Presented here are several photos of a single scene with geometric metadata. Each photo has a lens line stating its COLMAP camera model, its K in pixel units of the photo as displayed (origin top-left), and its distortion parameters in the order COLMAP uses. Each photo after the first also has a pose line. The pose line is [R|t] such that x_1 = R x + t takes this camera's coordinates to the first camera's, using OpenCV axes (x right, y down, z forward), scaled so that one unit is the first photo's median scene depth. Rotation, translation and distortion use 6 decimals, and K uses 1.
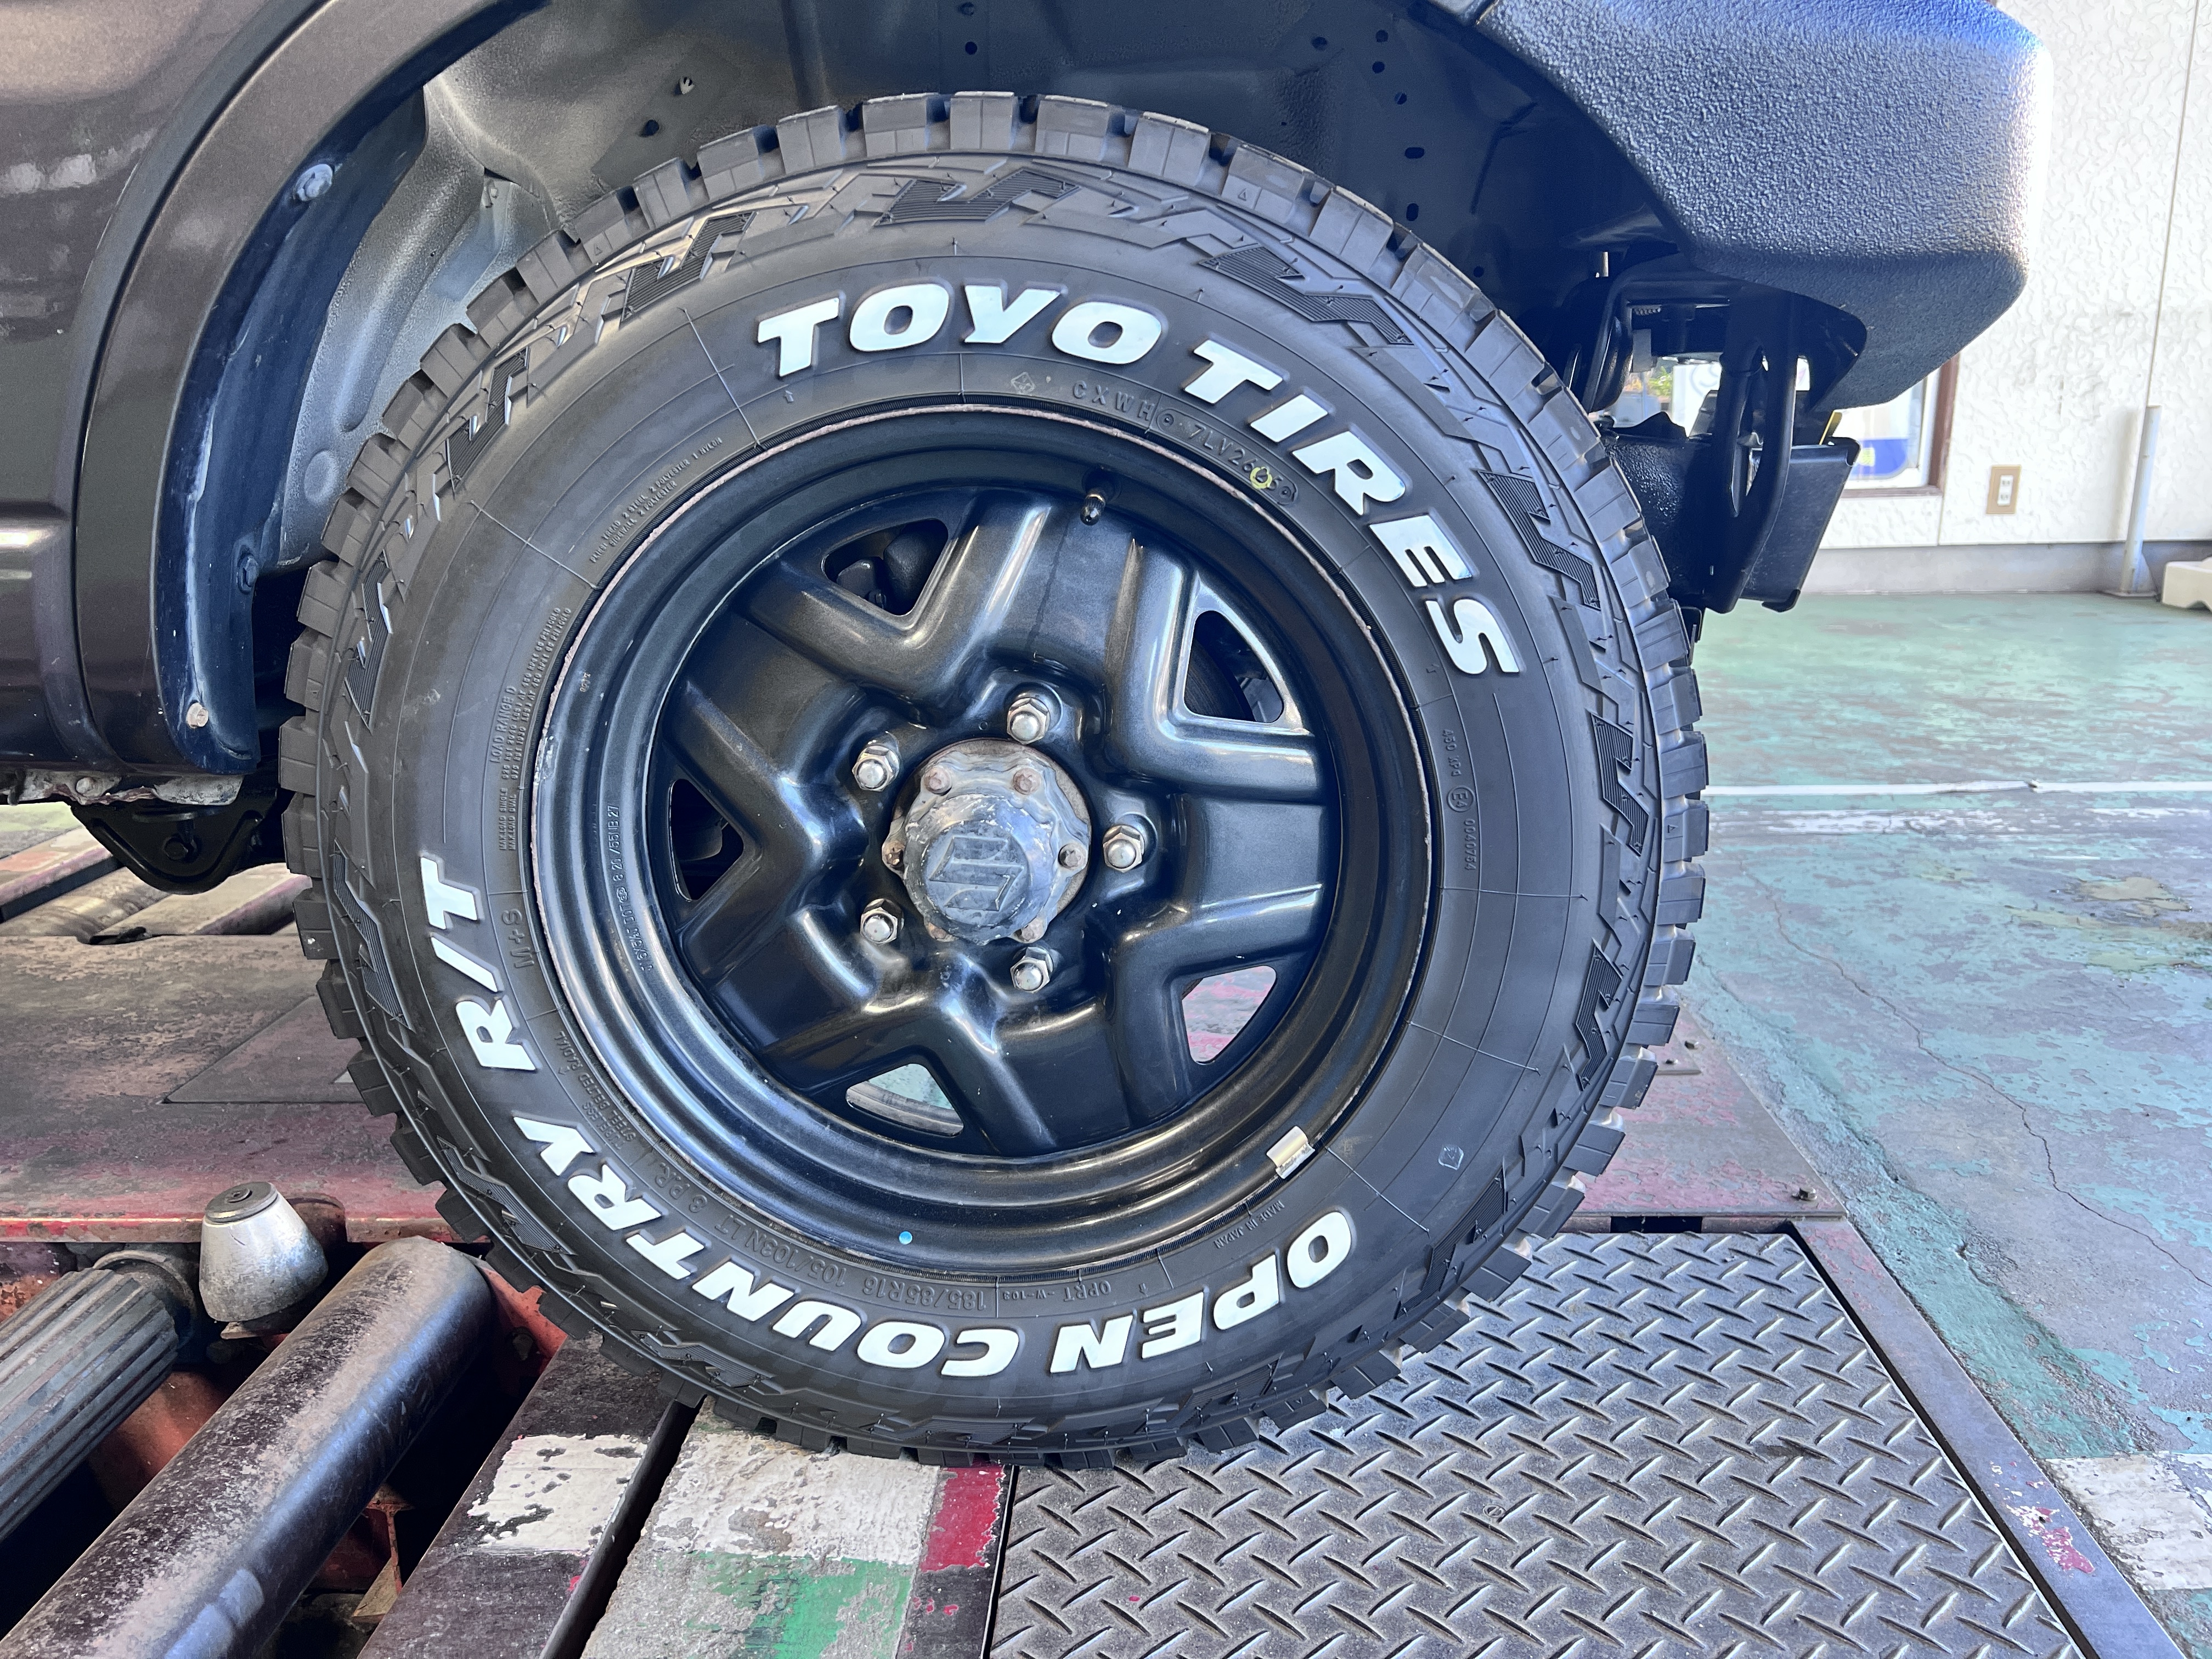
lens RADIAL K [[1677.0, 0, 1114.2], [0, 1677.0, 827.8], [0, 0, 1]] dist [0.055160, -0.066484]
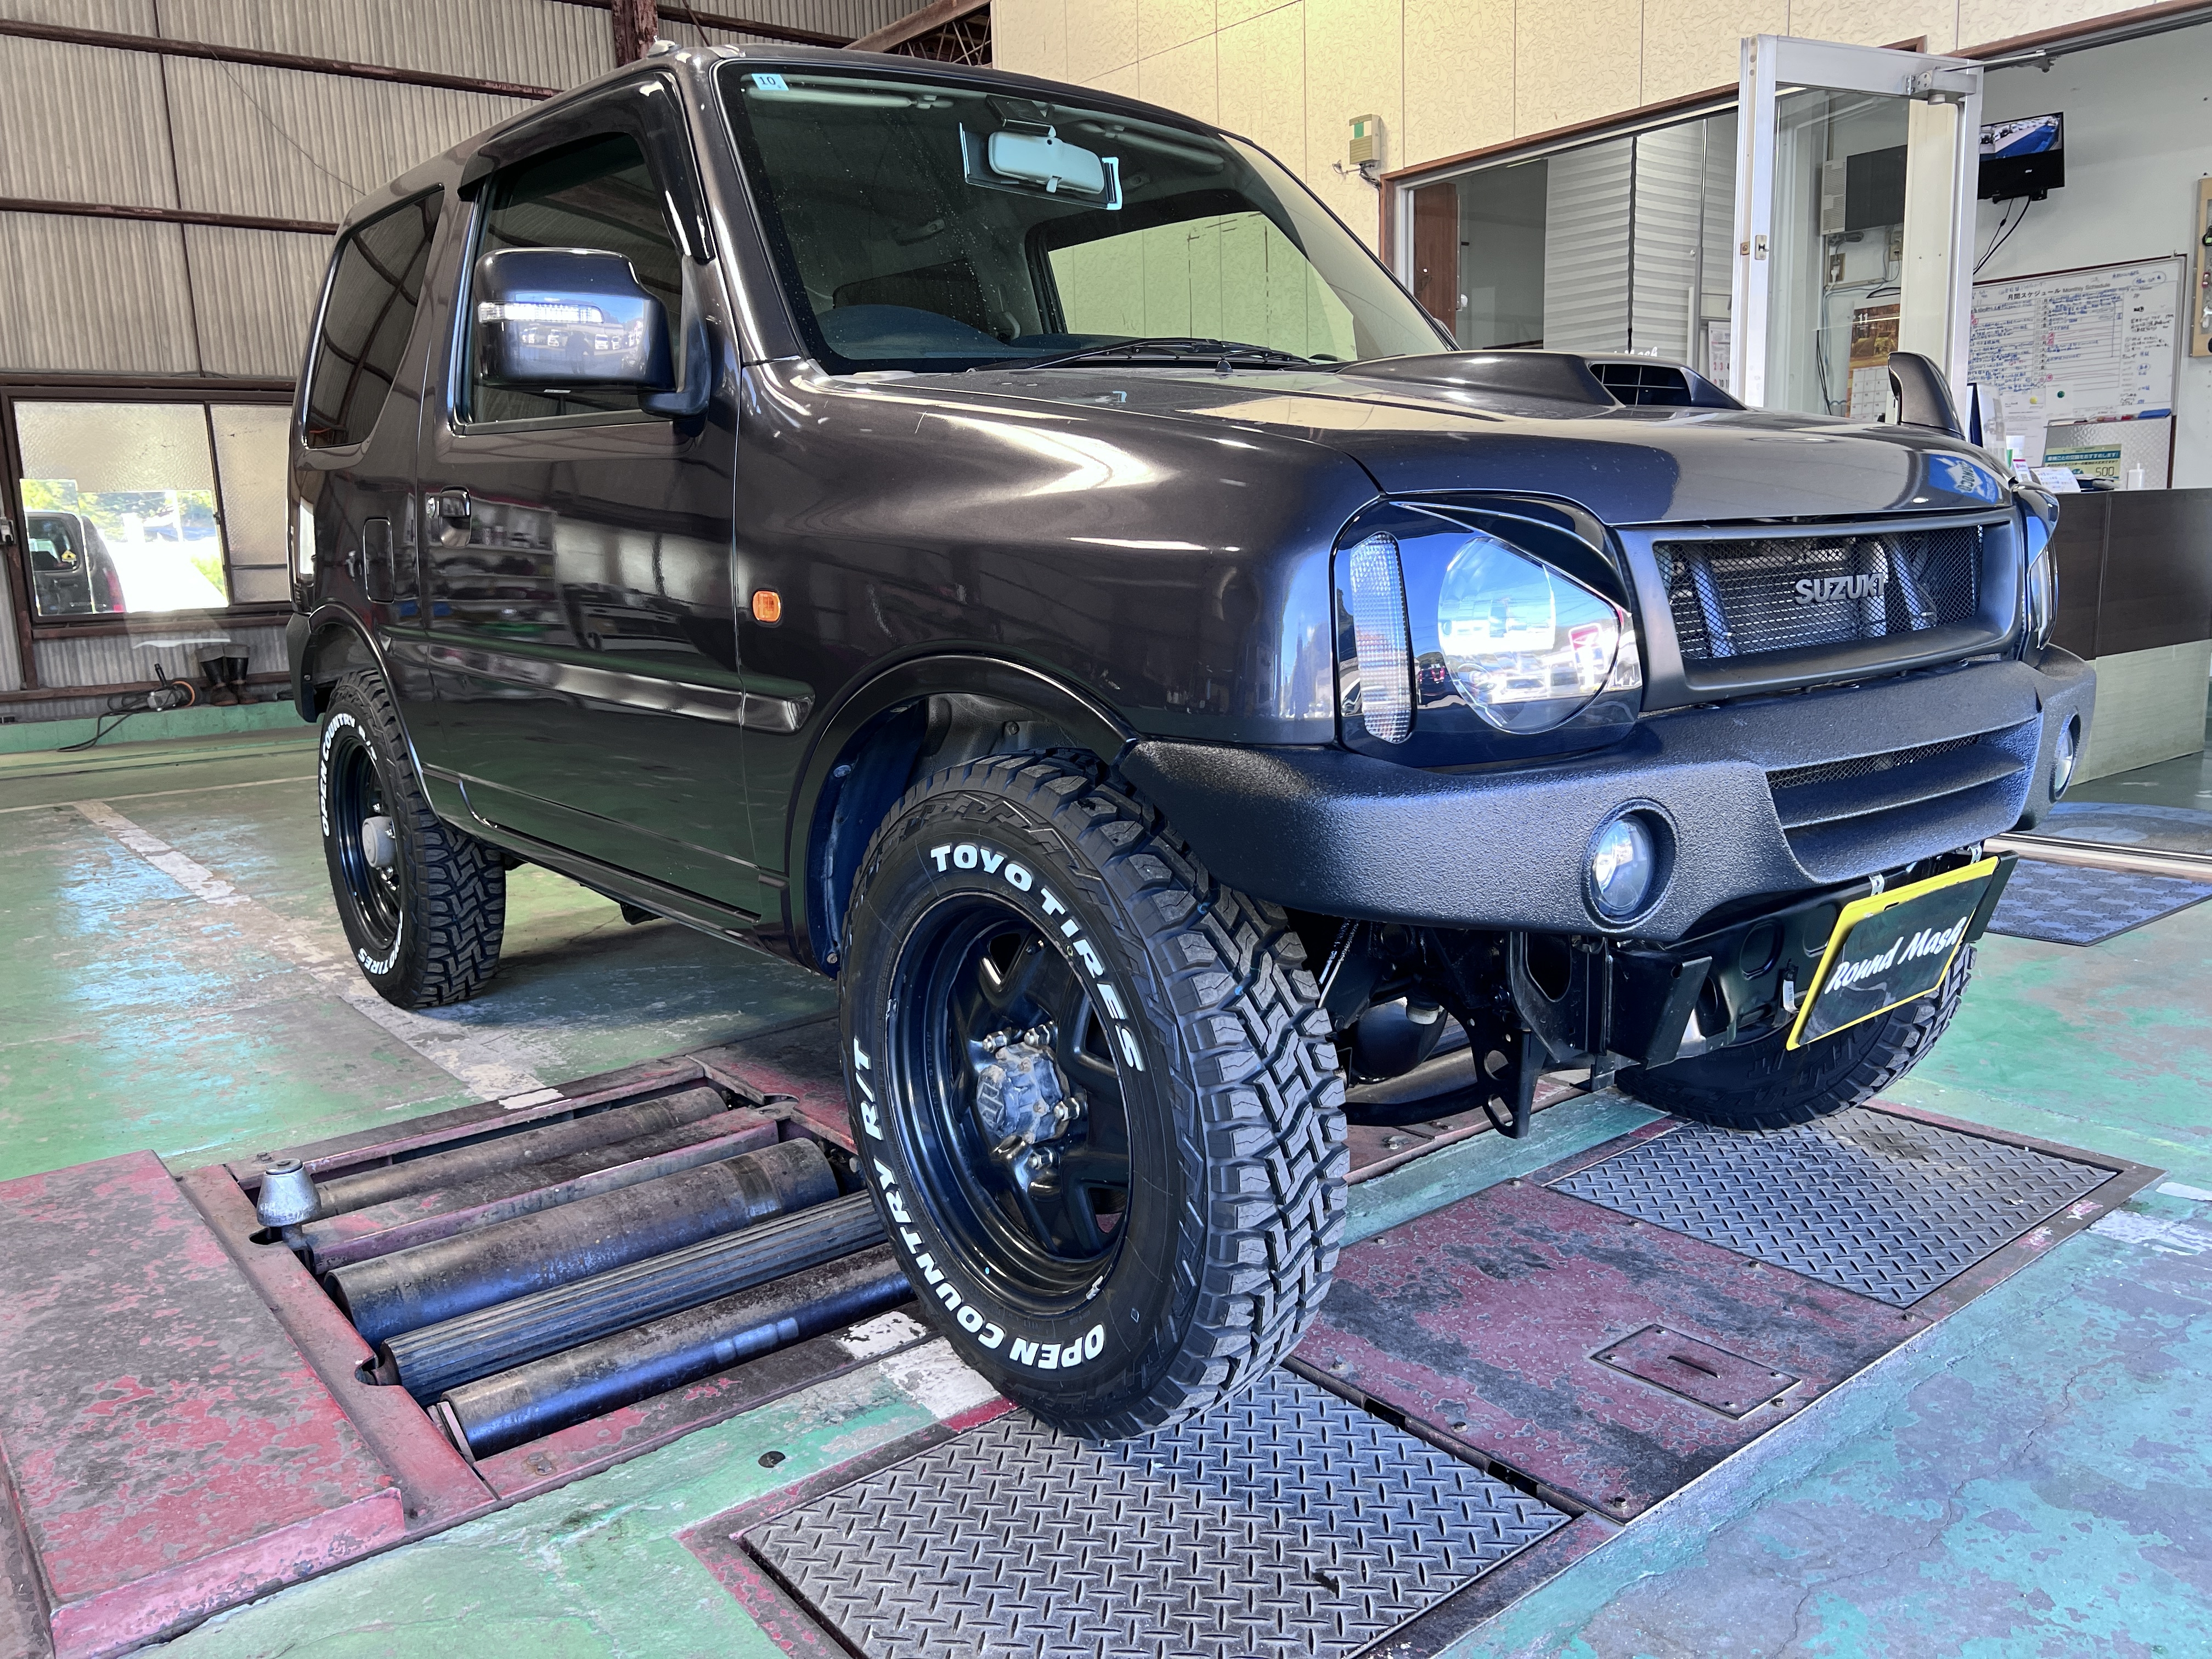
lens RADIAL K [[1677.0, 0, 1114.2], [0, 1677.0, 827.8], [0, 0, 1]] dist [0.055160, -0.066484]
pose [[0.666741, 0.130605, -0.733757, 1.475081], [-0.181942, 0.983261, 0.009690, -0.350061], [0.722740, 0.127041, 0.679343, -0.367393]]
